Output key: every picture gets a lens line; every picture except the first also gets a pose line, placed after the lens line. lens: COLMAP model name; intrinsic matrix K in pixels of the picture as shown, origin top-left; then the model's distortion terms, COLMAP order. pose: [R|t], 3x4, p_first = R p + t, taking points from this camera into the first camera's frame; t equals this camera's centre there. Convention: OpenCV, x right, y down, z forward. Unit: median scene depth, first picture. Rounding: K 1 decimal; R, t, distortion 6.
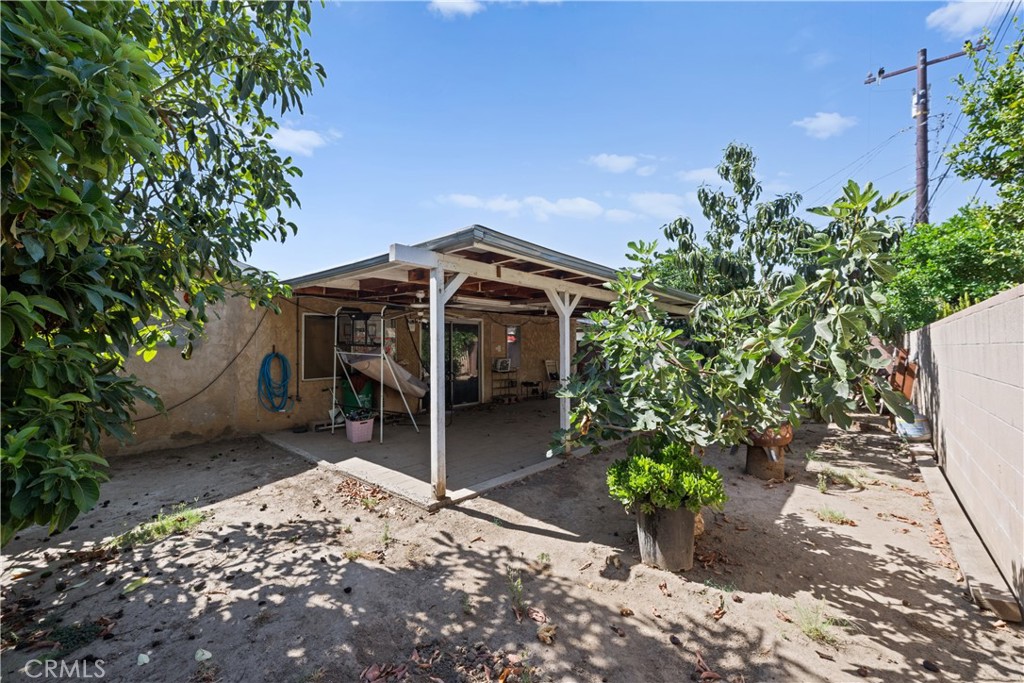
lens RADIAL K [[405.4, 0, 511.4], [0, 405.4, 340.9], [0, 0, 1]] dist [0.001786, 0.000157]
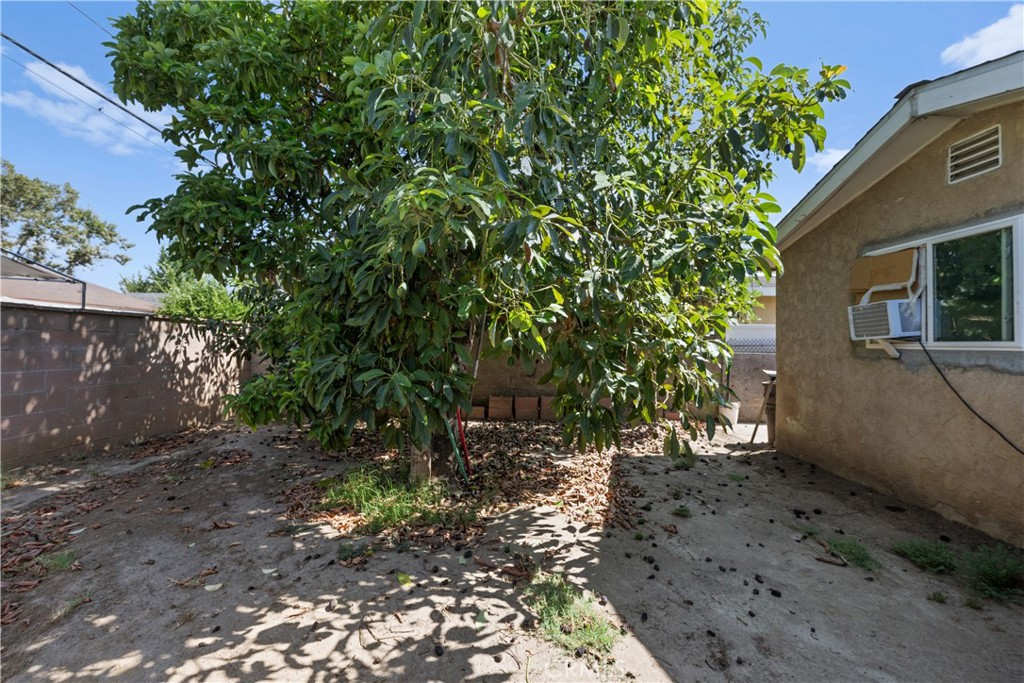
lens RADIAL K [[405.4, 0, 510.5], [0, 405.4, 340.6], [0, 0, 1]] dist [0.001786, 0.000157]
pose [[-0.751279, -0.004057, -0.659972, -0.428308], [0.001117, 0.999972, -0.007419, 0.036070], [0.659984, -0.006311, -0.751254, 1.714109]]
